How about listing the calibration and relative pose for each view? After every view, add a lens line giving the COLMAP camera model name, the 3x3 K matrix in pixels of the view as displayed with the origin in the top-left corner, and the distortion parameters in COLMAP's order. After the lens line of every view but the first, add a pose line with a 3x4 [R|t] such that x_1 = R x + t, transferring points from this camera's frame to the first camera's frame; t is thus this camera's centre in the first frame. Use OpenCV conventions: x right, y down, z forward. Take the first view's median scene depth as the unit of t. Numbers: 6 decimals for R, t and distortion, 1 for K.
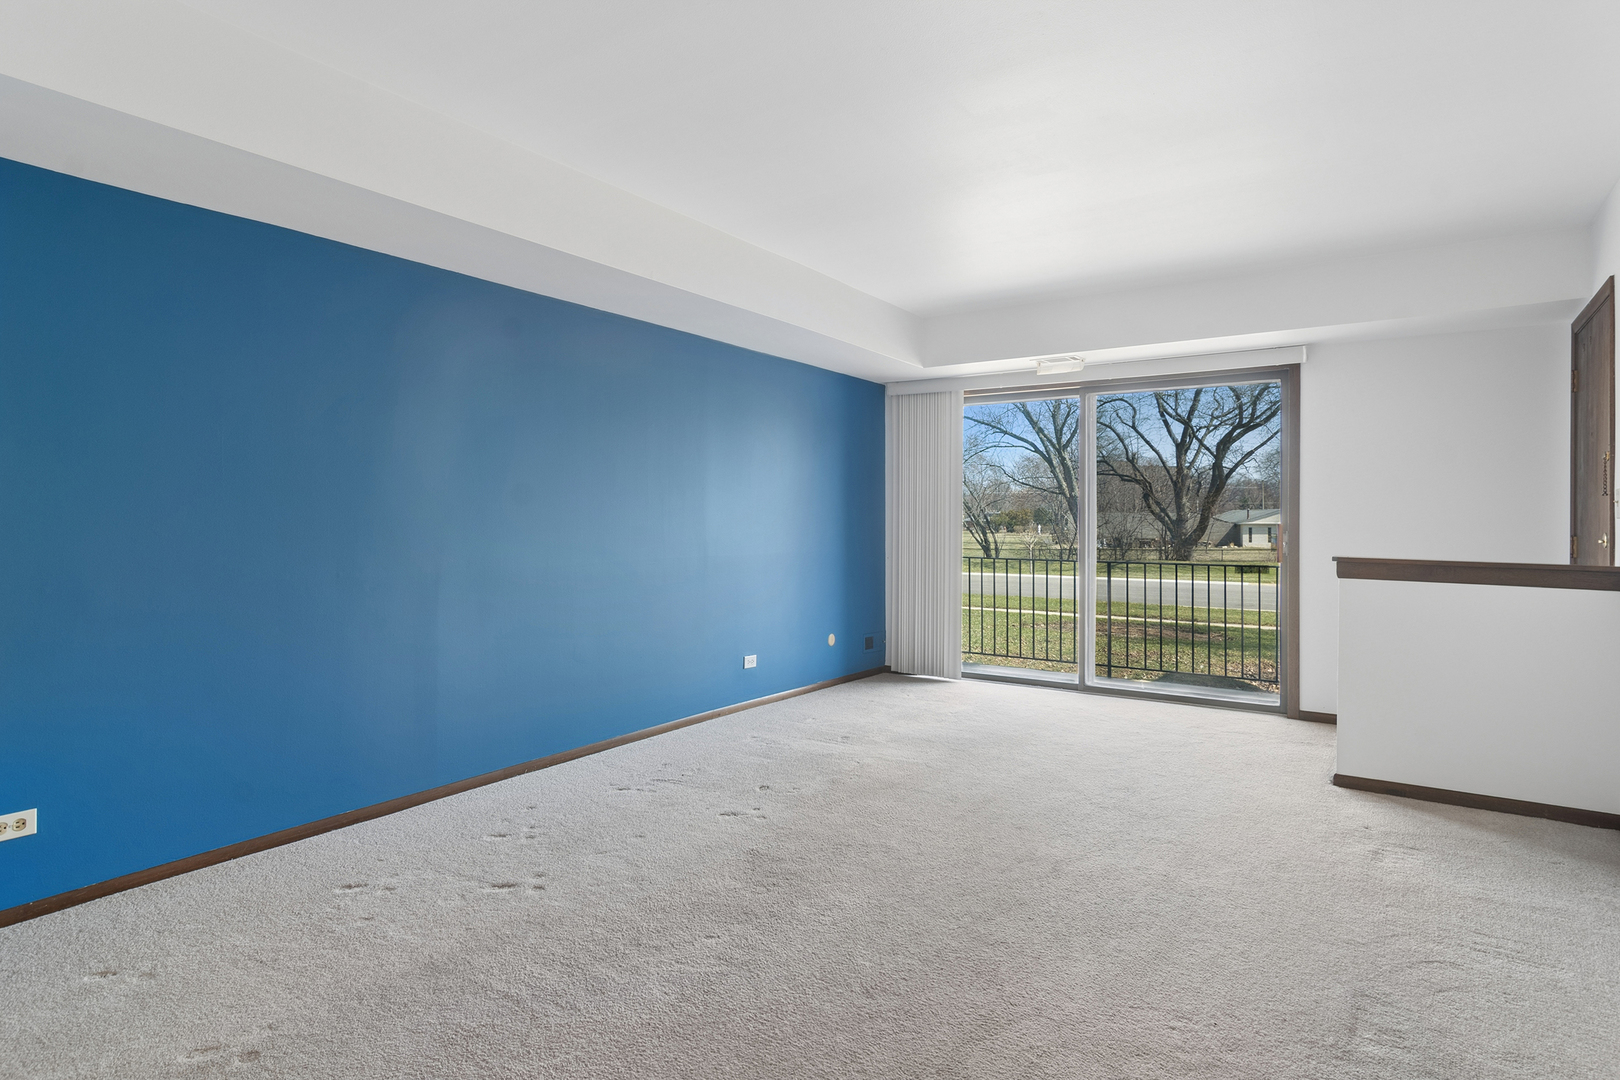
lens RADIAL K [[886.0, 0, 828.9], [0, 886.0, 527.7], [0, 0, 1]] dist [-0.001159, 0.001552]
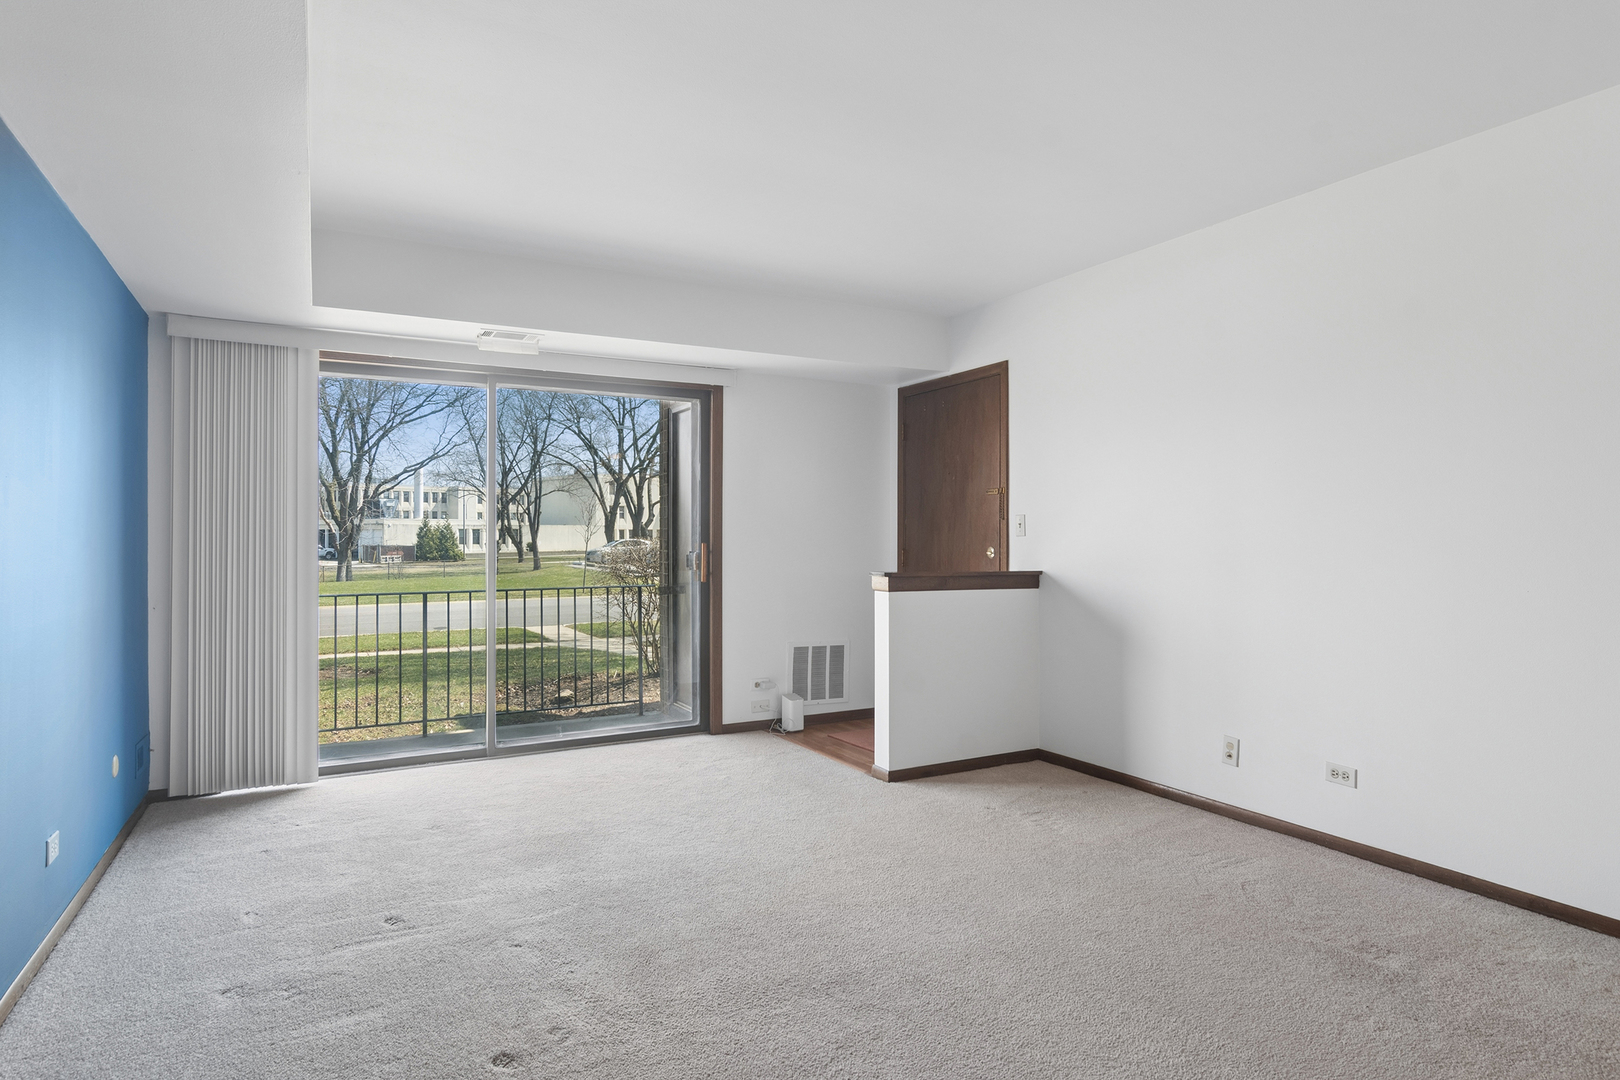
lens RADIAL K [[886.0, 0, 828.9], [0, 886.0, 527.7], [0, 0, 1]] dist [-0.001159, 0.001552]
pose [[0.460822, -0.000182, 0.887492, -0.312246], [0.013184, 0.999891, -0.006641, -0.012063], [-0.887394, 0.014761, 0.460775, 0.400035]]
